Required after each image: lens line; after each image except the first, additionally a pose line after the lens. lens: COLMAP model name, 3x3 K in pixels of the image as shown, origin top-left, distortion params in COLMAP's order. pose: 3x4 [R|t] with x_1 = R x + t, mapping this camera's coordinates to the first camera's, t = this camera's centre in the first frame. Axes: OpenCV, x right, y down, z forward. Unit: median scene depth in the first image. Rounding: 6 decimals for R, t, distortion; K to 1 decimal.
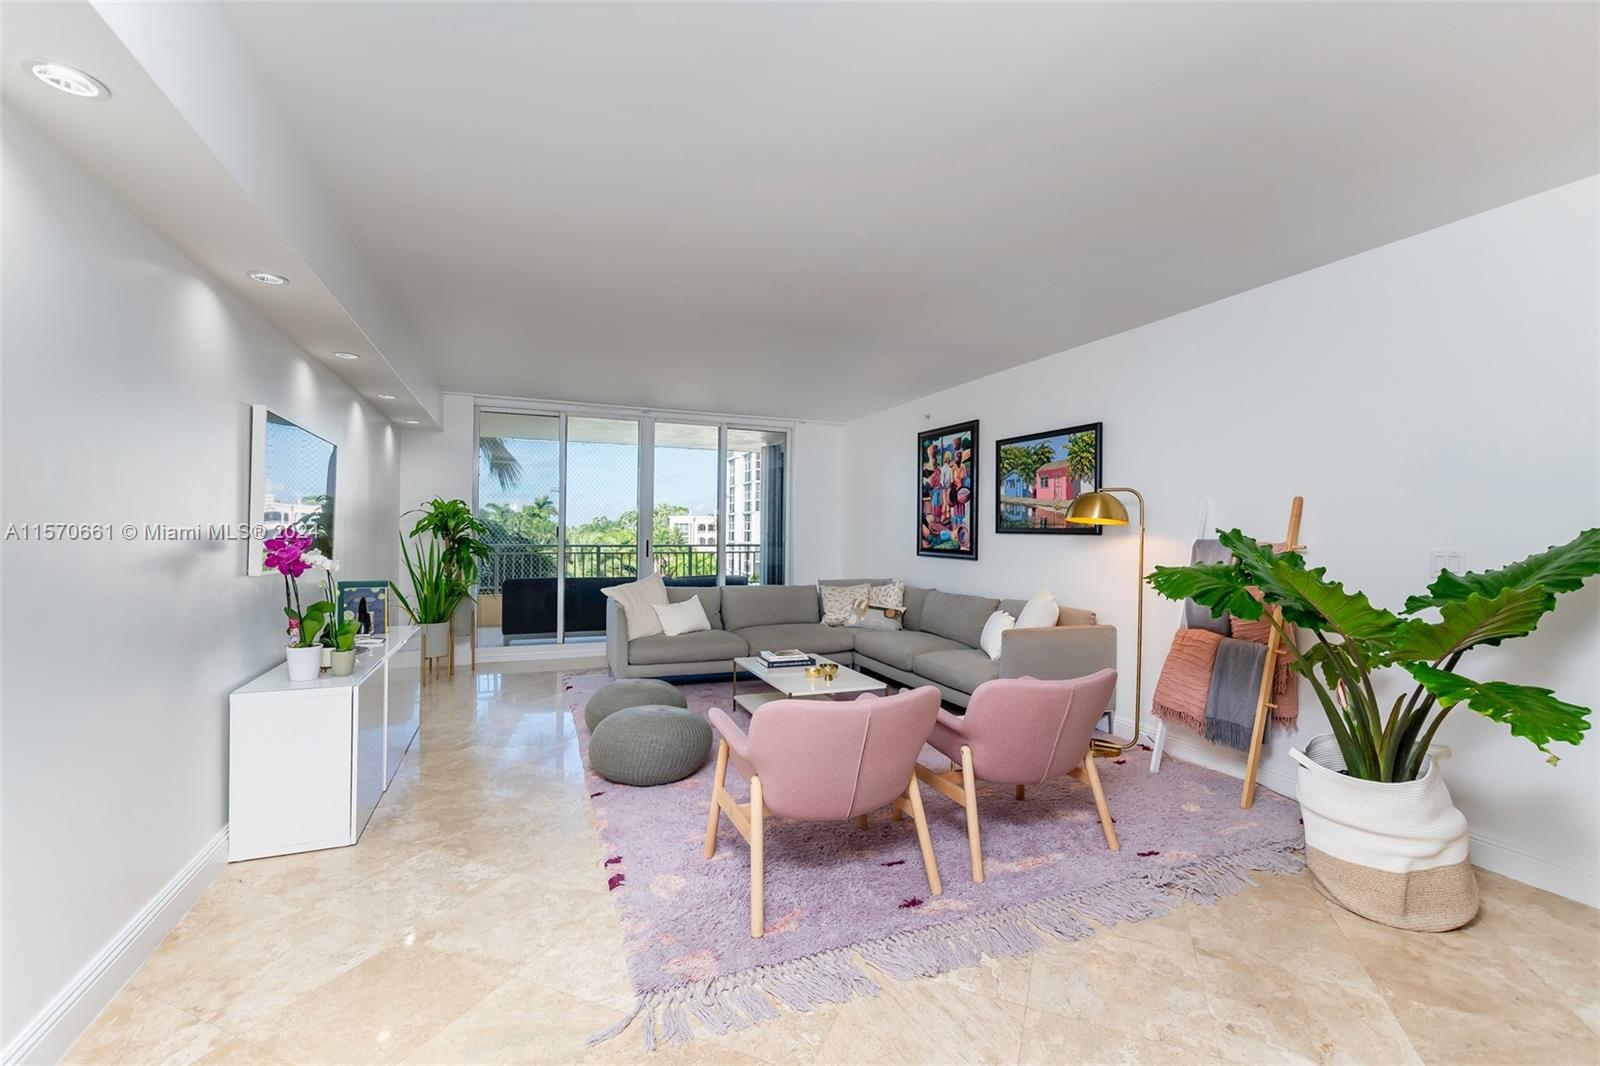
lens RADIAL K [[687.6, 0, 803.8], [0, 687.6, 532.8], [0, 0, 1]] dist [0.000502, -0.000518]
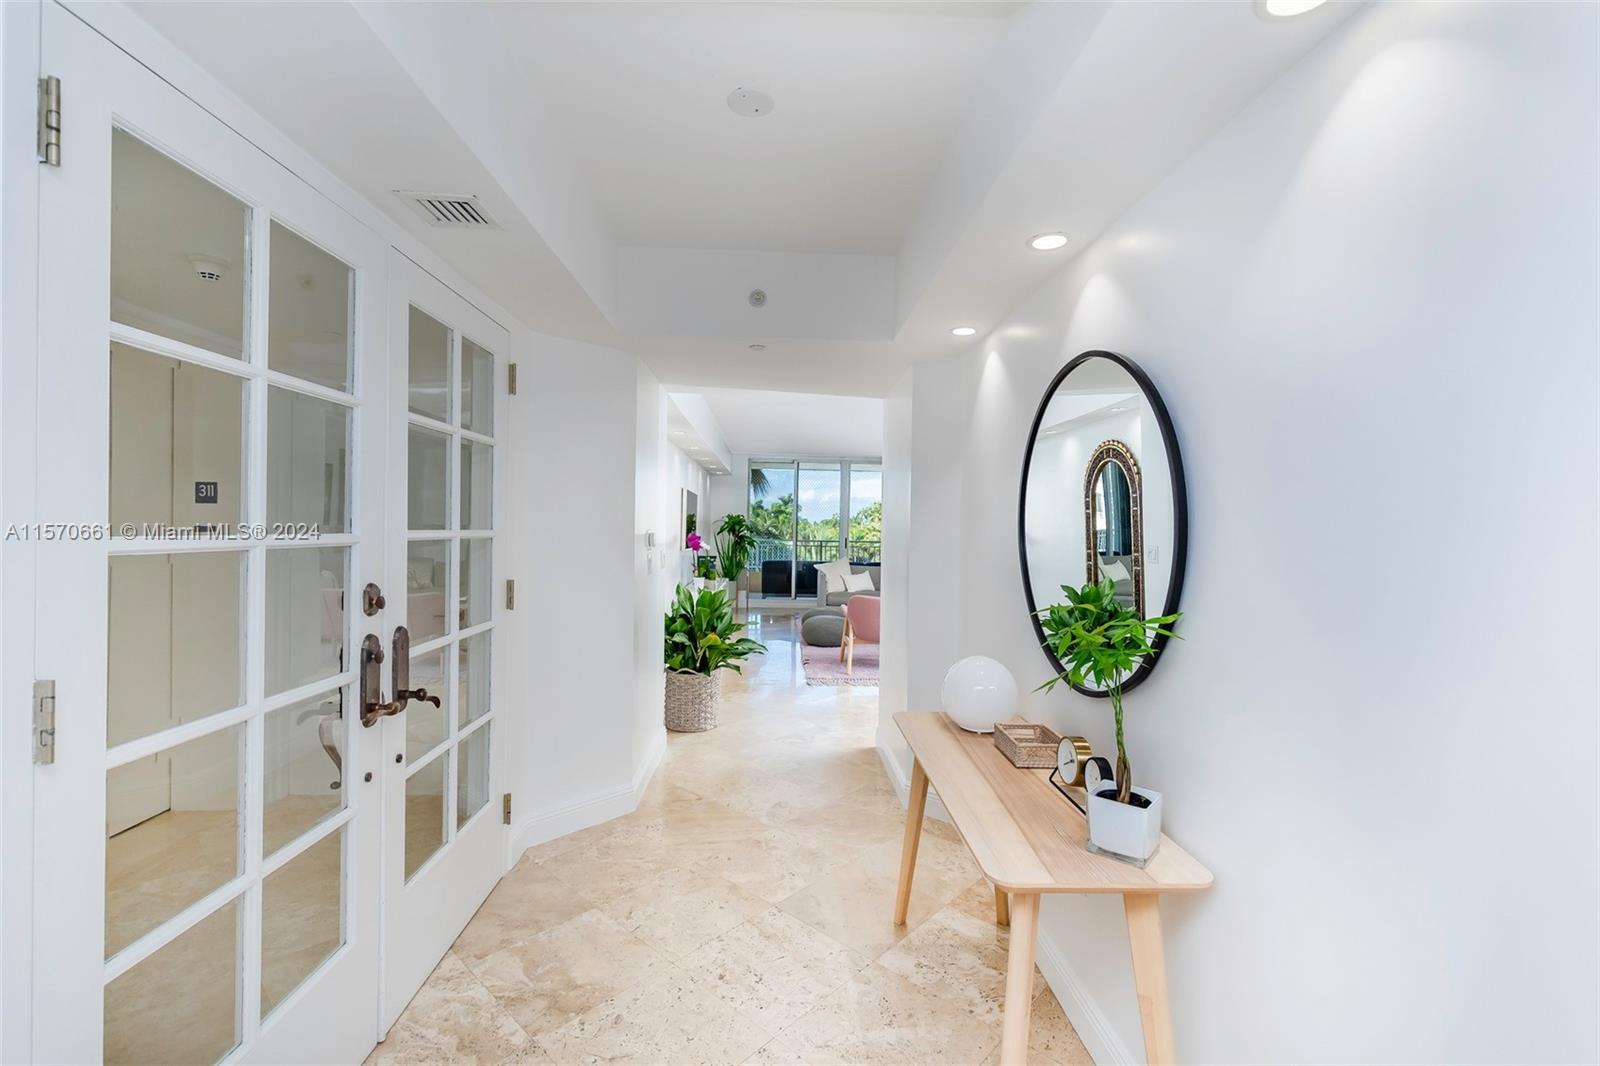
lens RADIAL K [[687.6, 0, 803.8], [0, 687.6, 532.8], [0, 0, 1]] dist [0.000502, -0.000518]
pose [[0.942847, 0.008147, -0.333127, 0.264003], [-0.005989, 0.999954, 0.007506, -0.014831], [0.333173, -0.005082, 0.942852, -0.667836]]
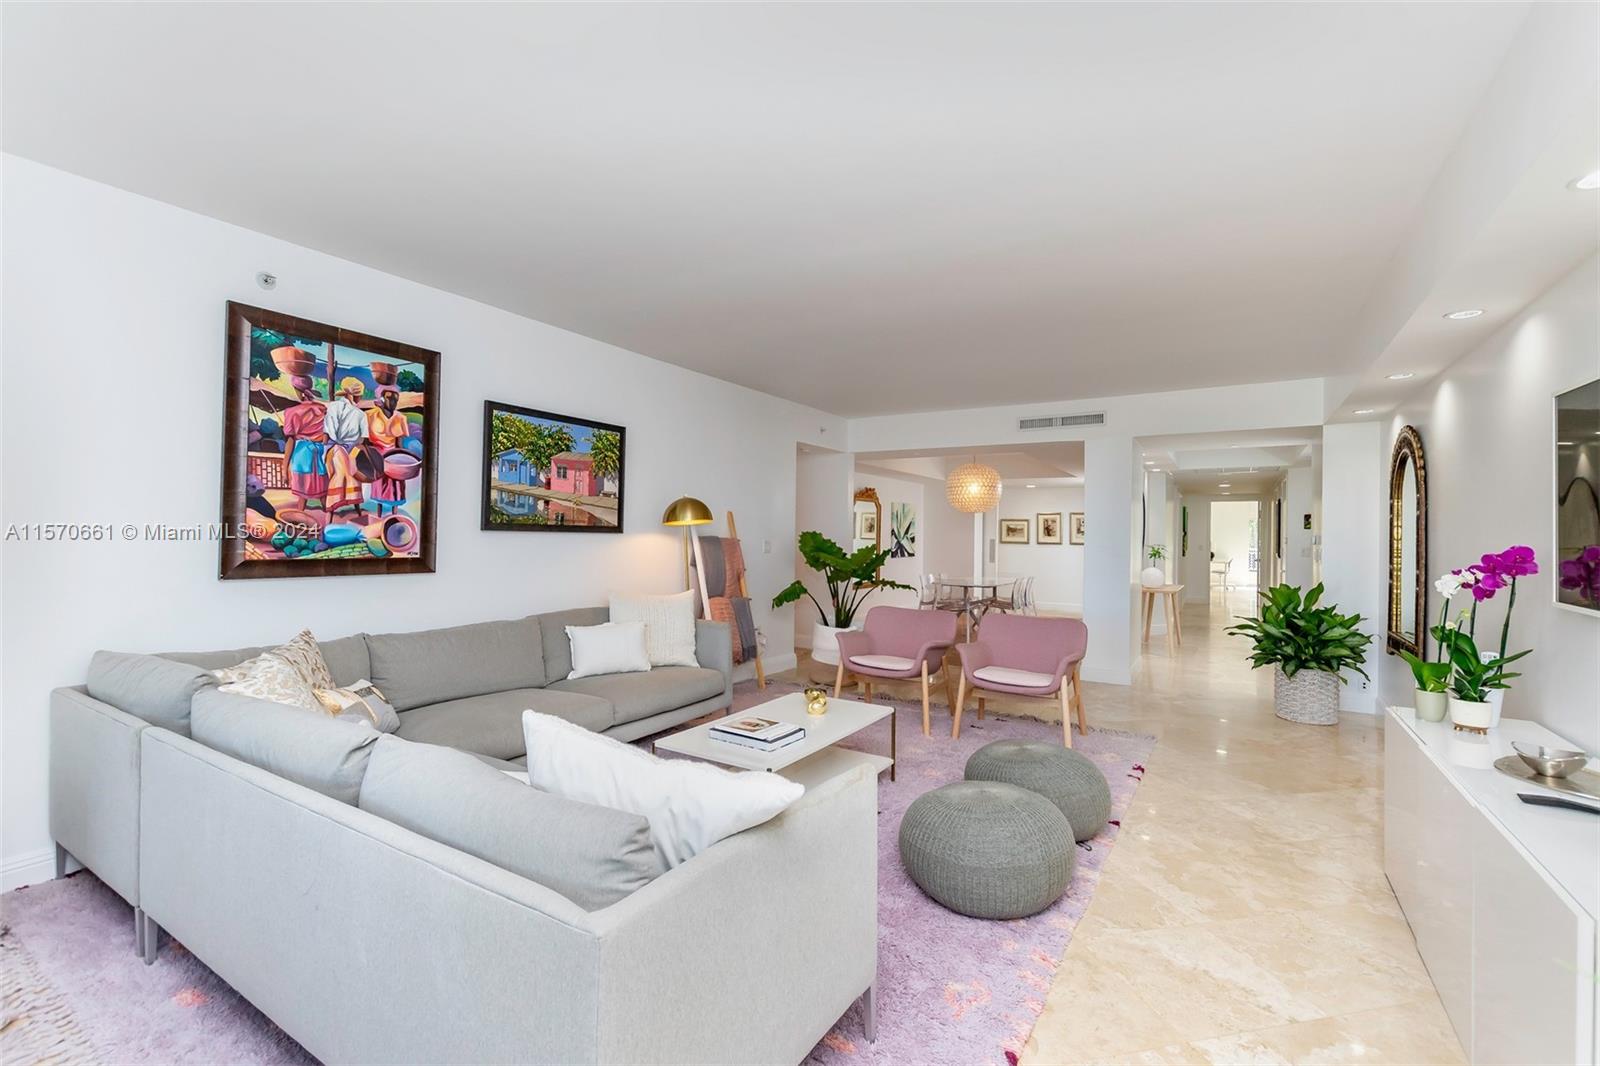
lens RADIAL K [[687.6, 0, 803.8], [0, 687.6, 532.8], [0, 0, 1]] dist [0.000502, -0.000518]
pose [[-0.584716, -0.012733, 0.811138, -0.459391], [-0.016472, 0.999857, 0.003821, -0.004747], [-0.811071, -0.011127, -0.584842, 1.075710]]
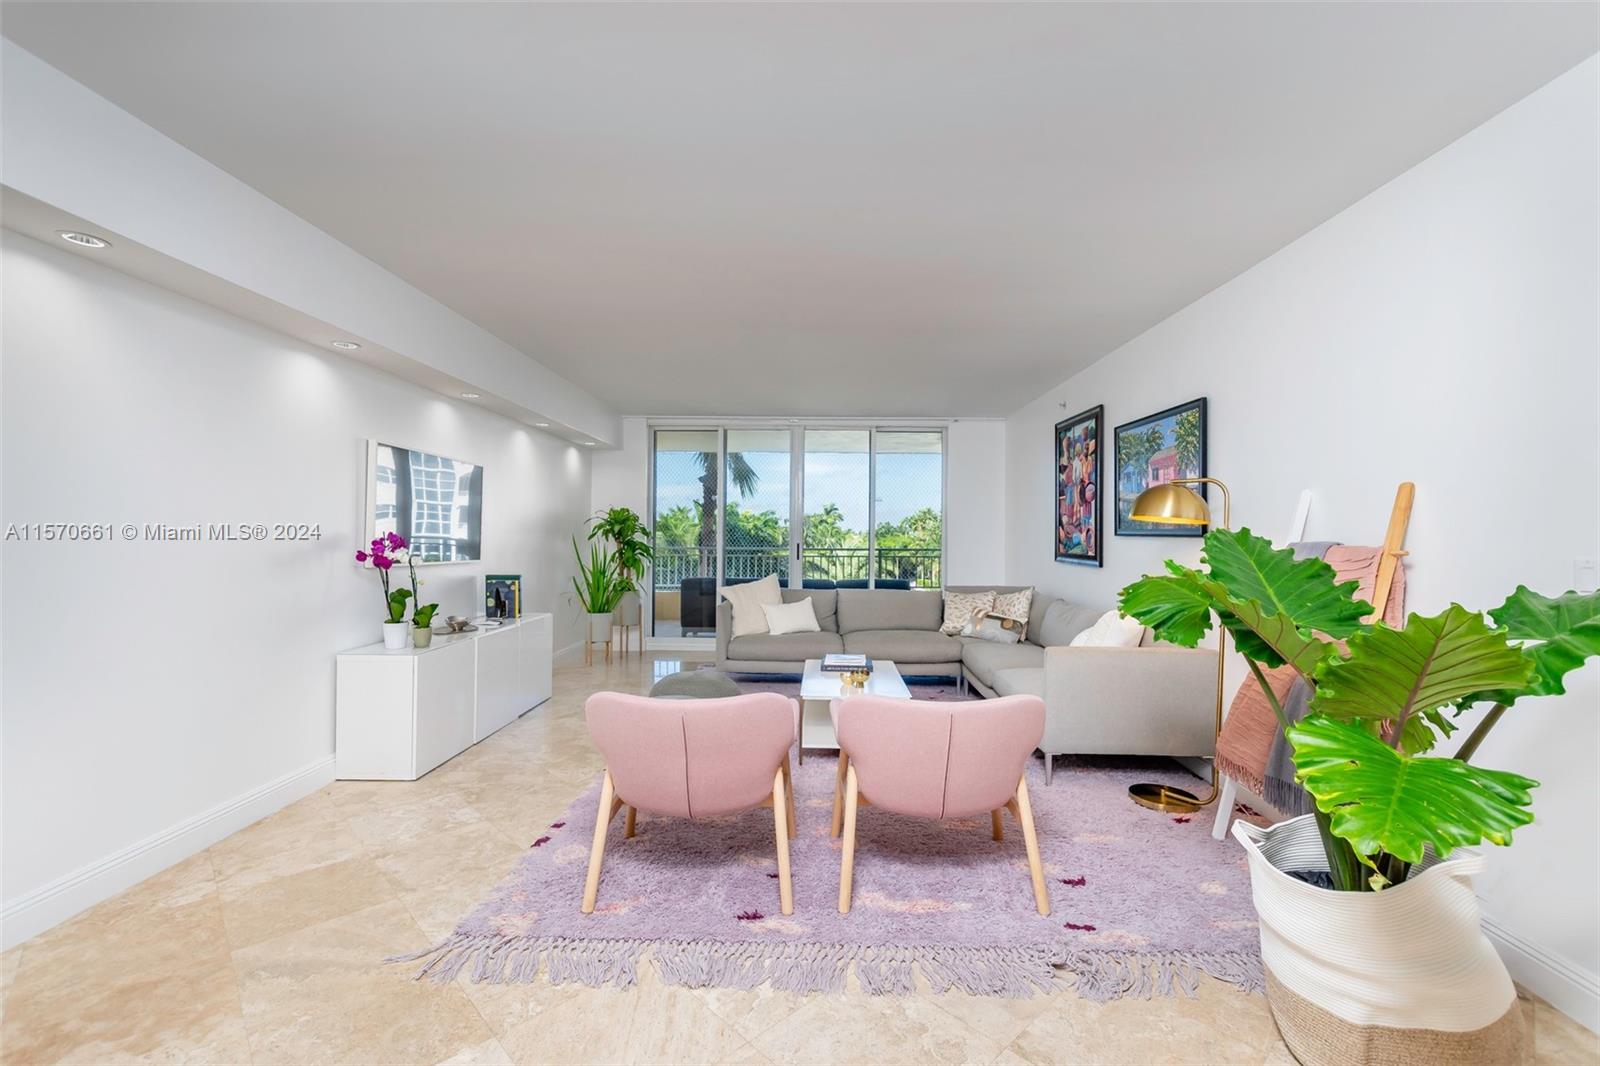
lens RADIAL K [[687.6, 0, 803.8], [0, 687.6, 532.8], [0, 0, 1]] dist [0.000502, -0.000518]
pose [[0.917836, -0.003321, -0.396946, 0.247115], [0.000327, 0.999971, -0.007610, 0.003057], [0.396960, 0.006855, 0.917810, 0.056557]]
